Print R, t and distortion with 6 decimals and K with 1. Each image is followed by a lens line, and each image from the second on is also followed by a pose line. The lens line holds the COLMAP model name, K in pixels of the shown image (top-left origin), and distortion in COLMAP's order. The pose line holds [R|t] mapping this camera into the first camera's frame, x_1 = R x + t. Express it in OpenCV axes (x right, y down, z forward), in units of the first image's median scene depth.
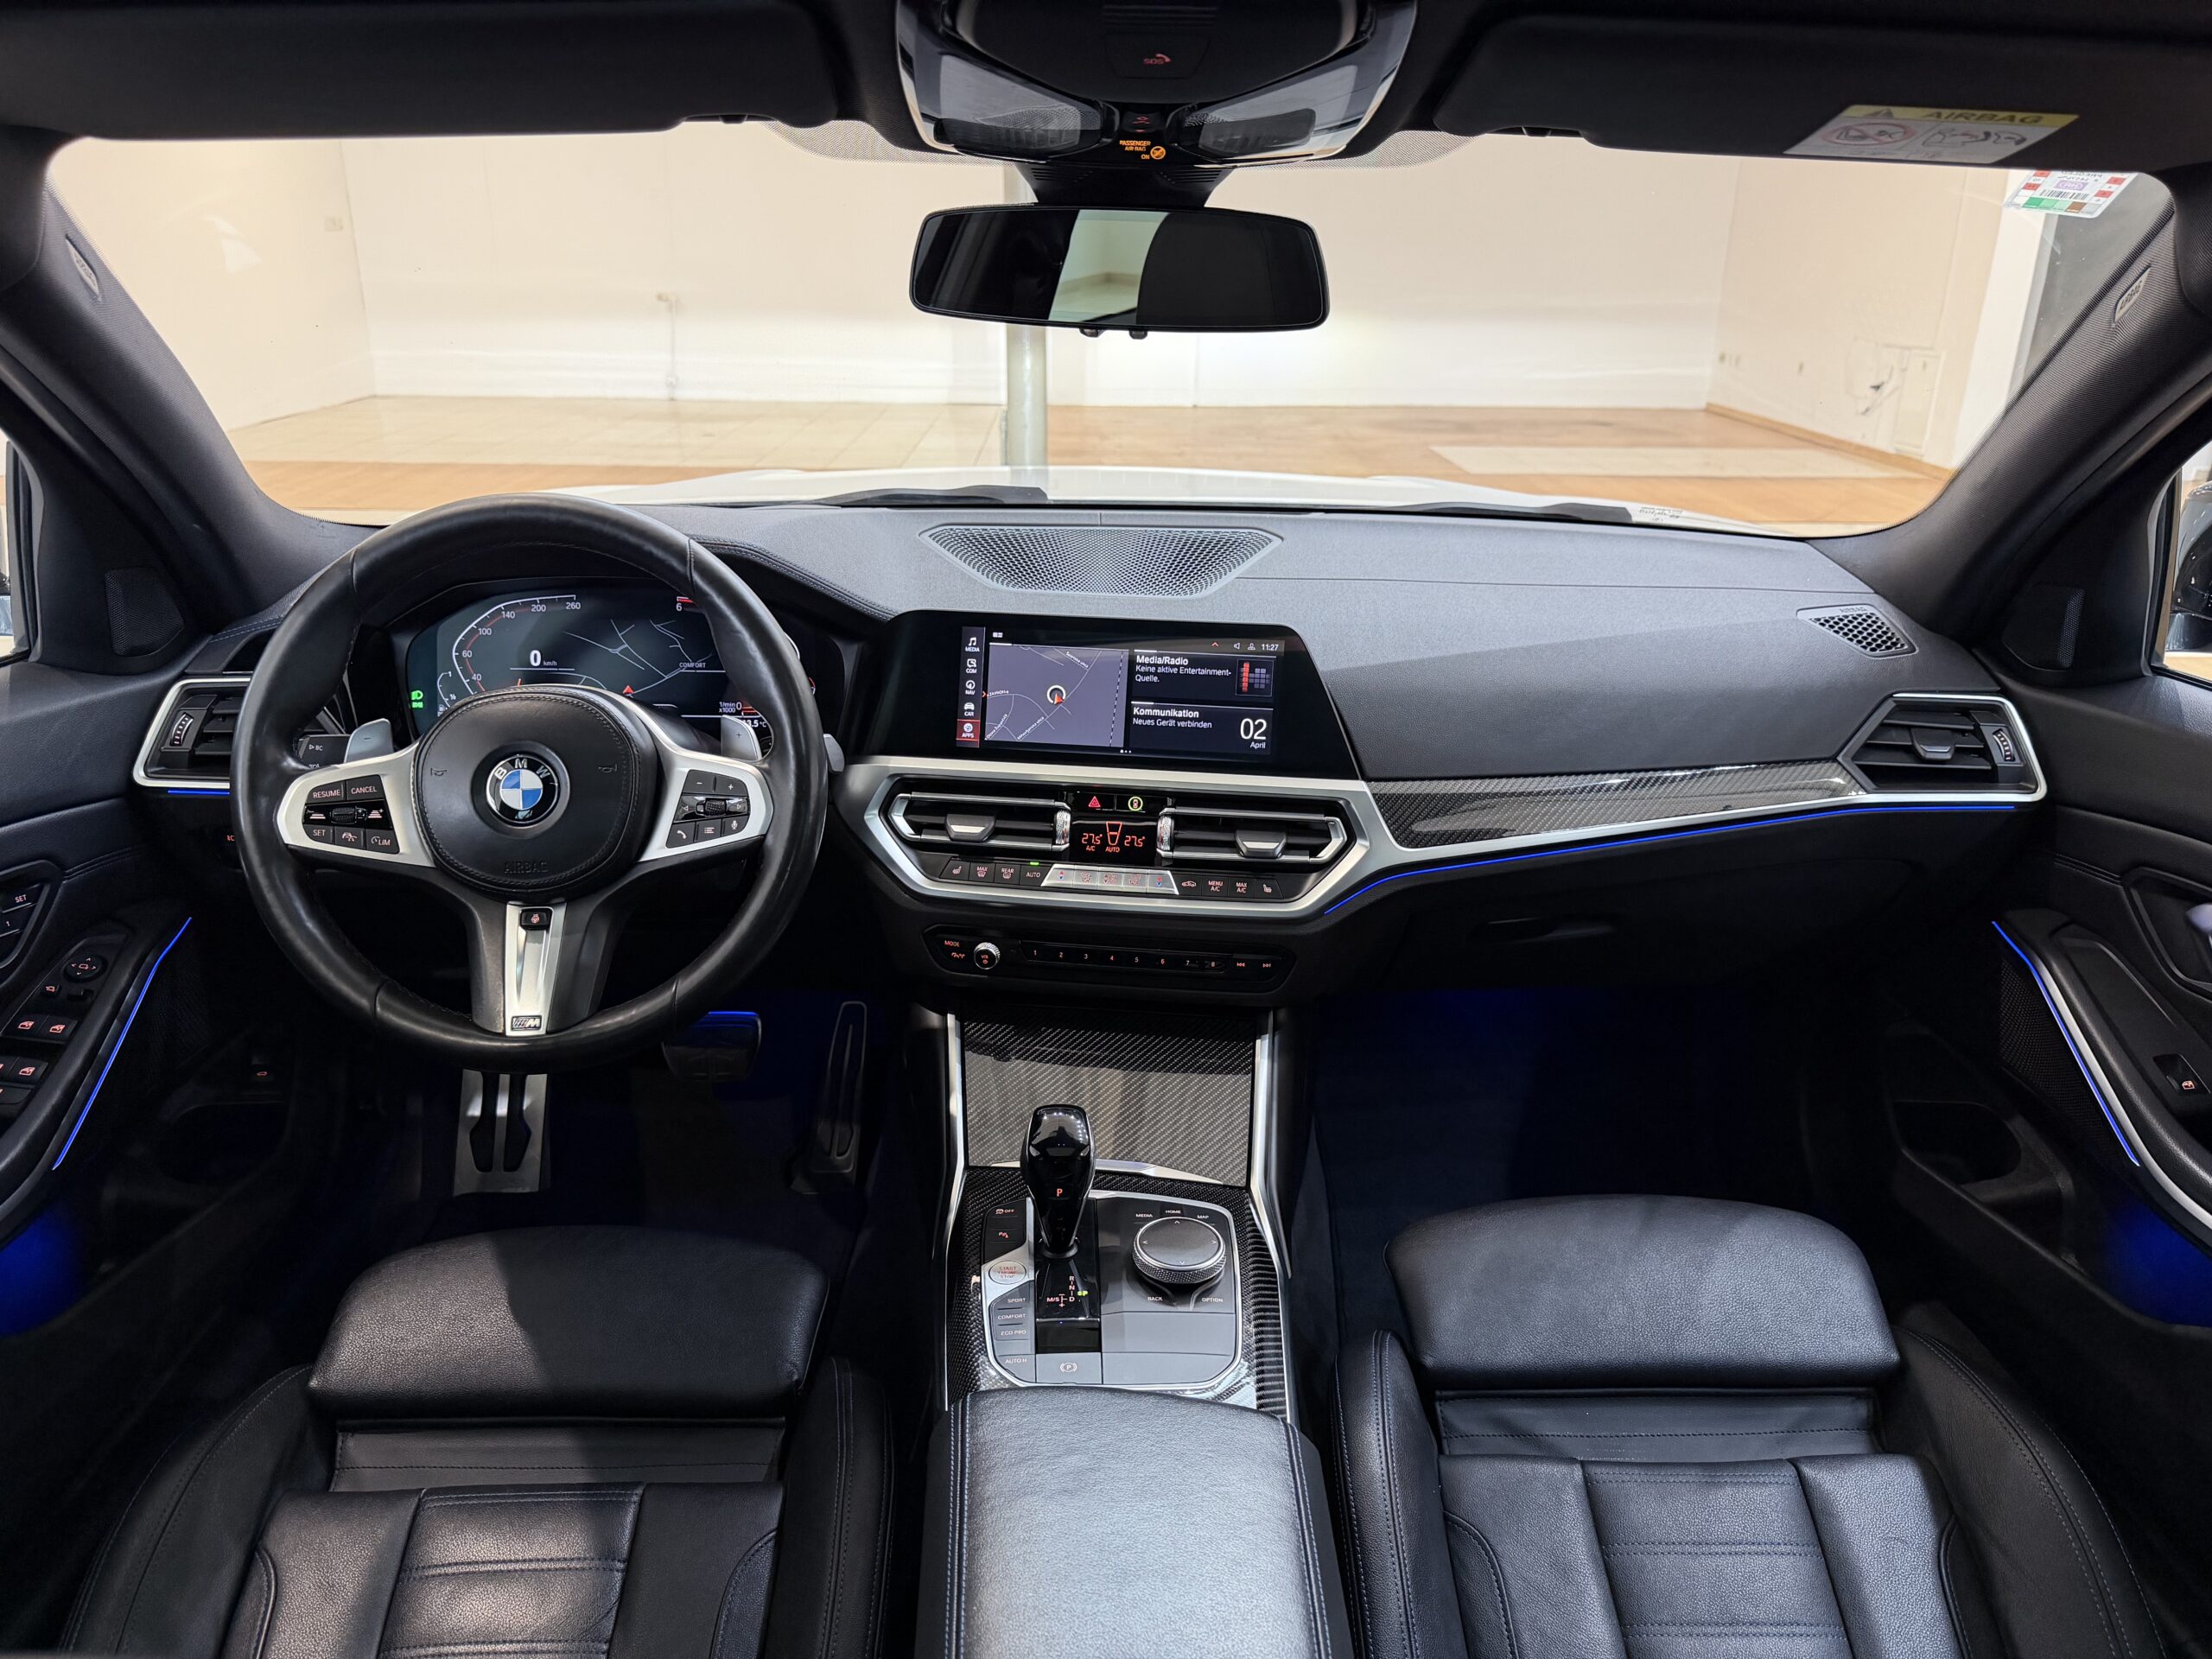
lens RADIAL K [[1700.6, 0, 1106.0], [0, 1700.6, 829.5], [0, 0, 1]] dist [0.128262, -0.229109]
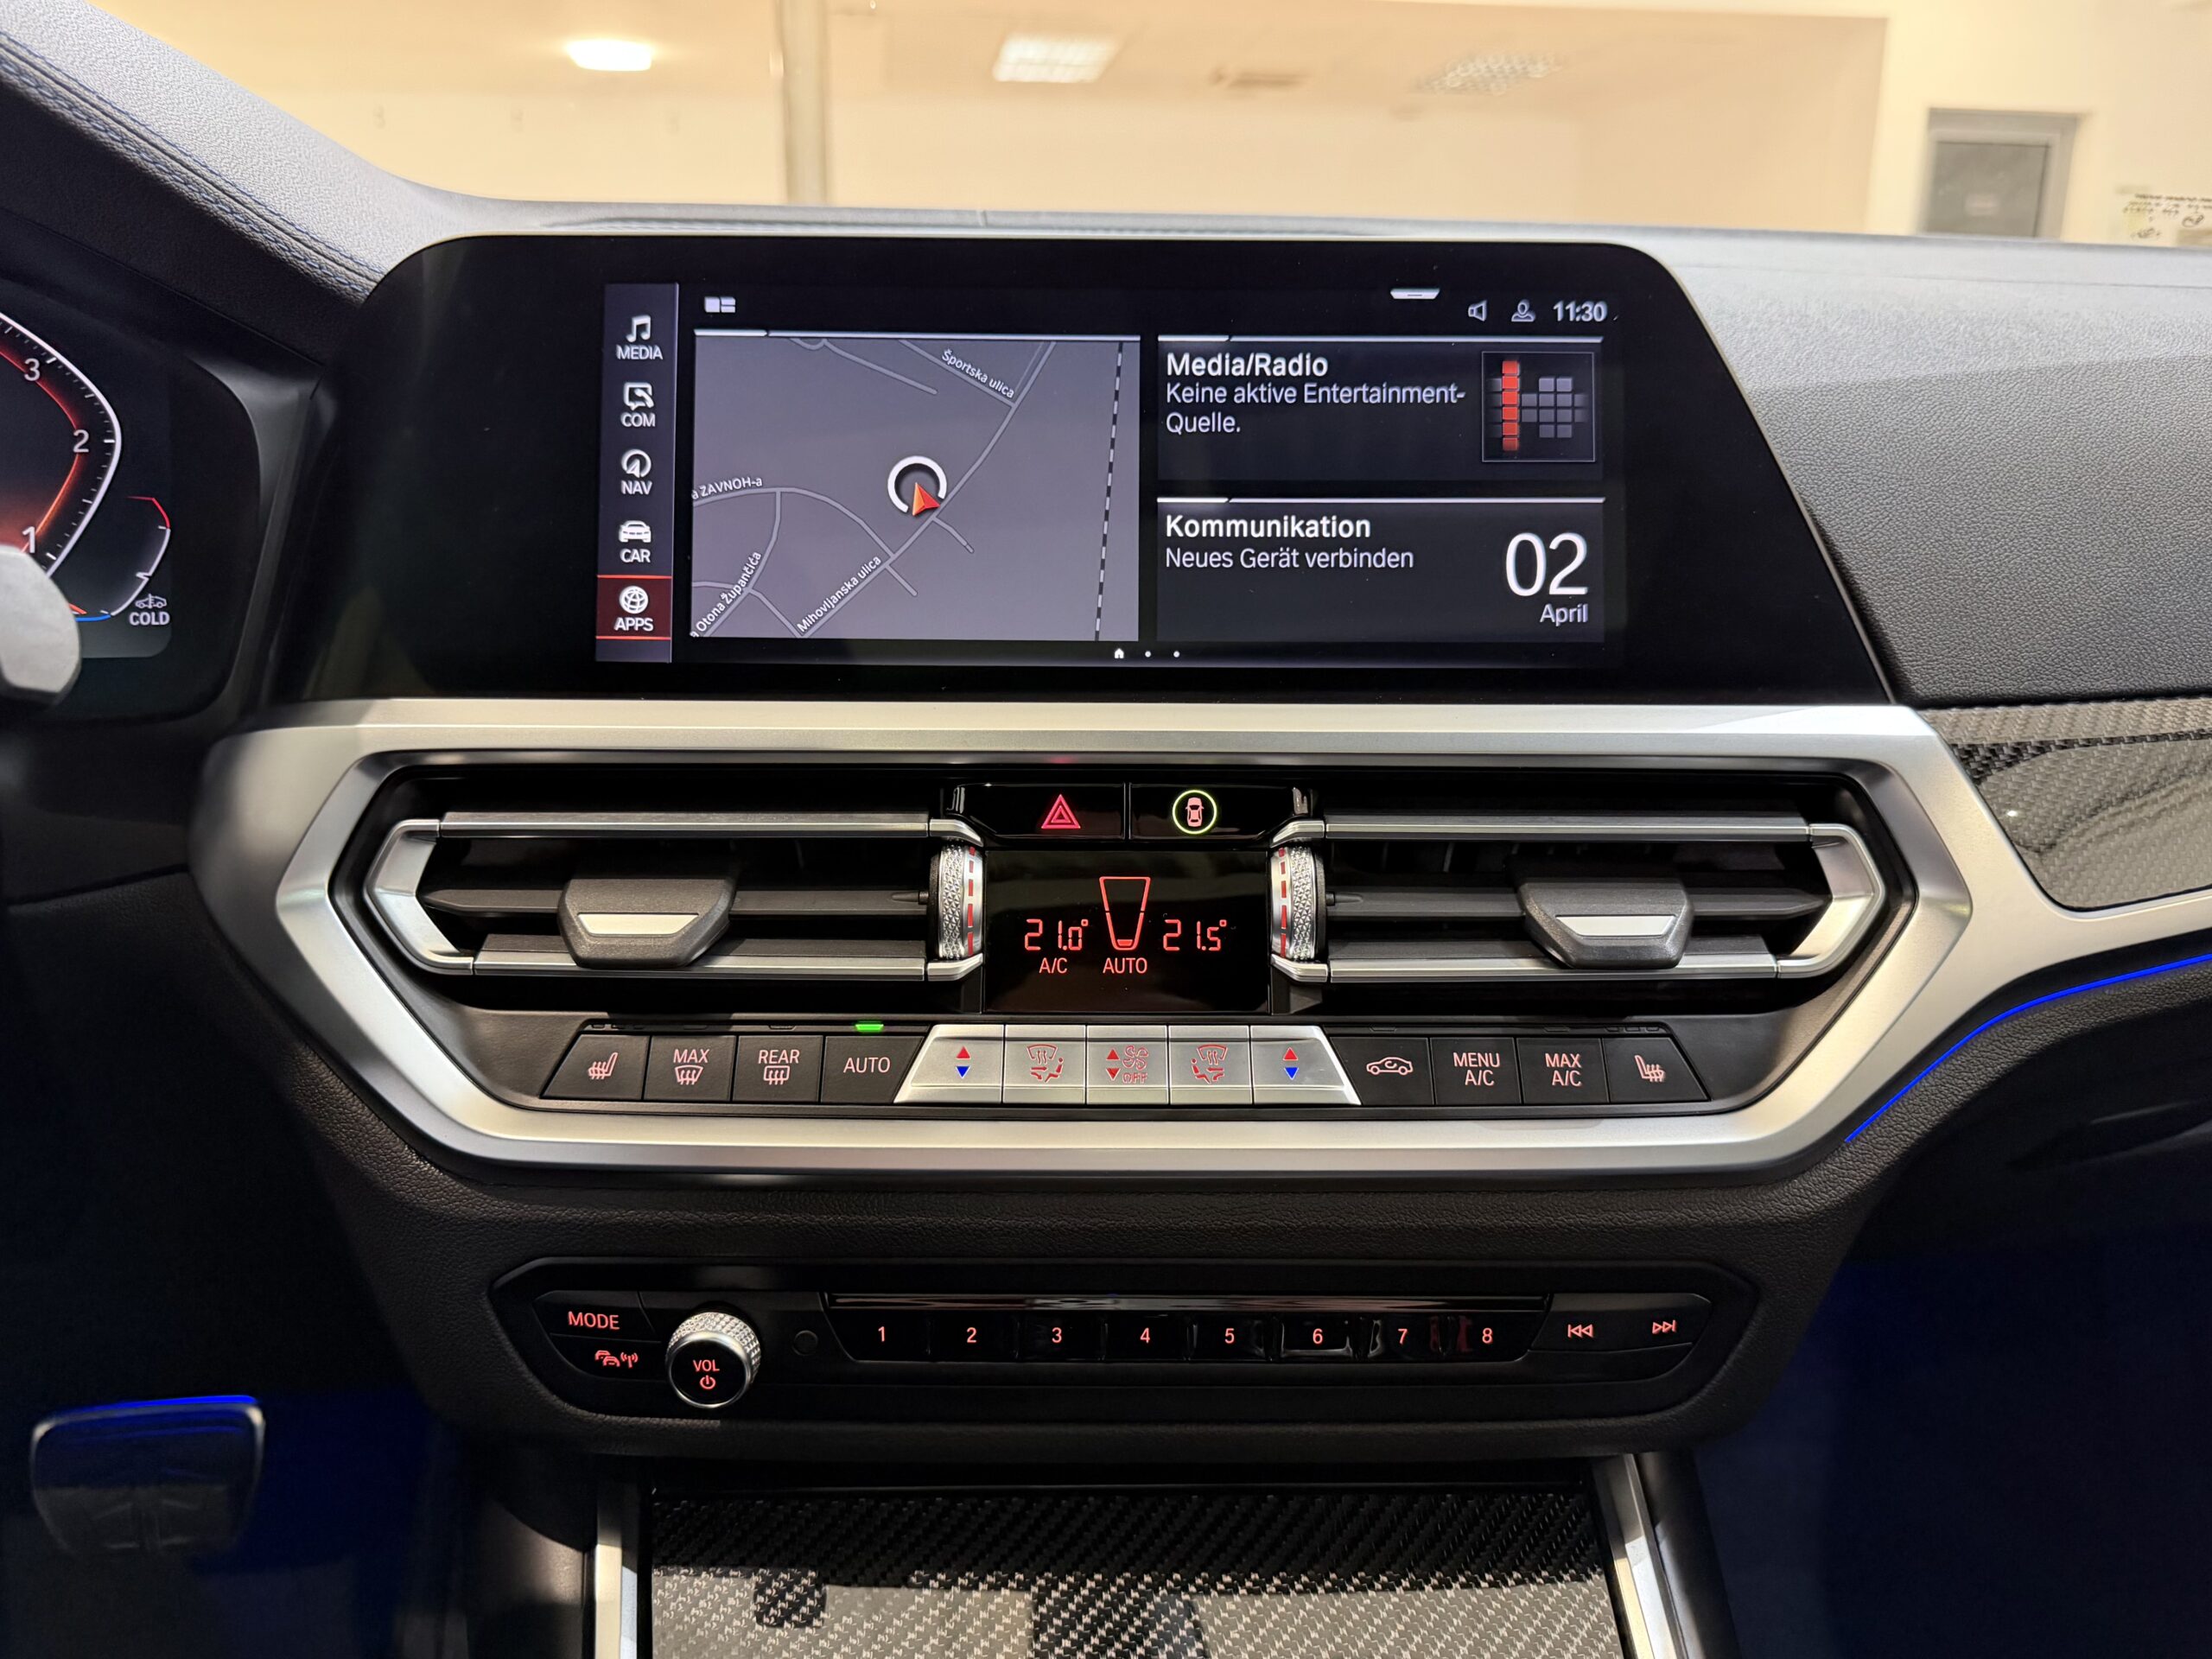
lens RADIAL K [[1700.6, 0, 1106.0], [0, 1700.6, 829.5], [0, 0, 1]] dist [0.128262, -0.229109]
pose [[0.992164, -0.042230, 0.117587, -0.034810], [0.053776, 0.993849, -0.096814, 0.016847], [-0.112776, 0.102379, 0.988332, 0.696187]]
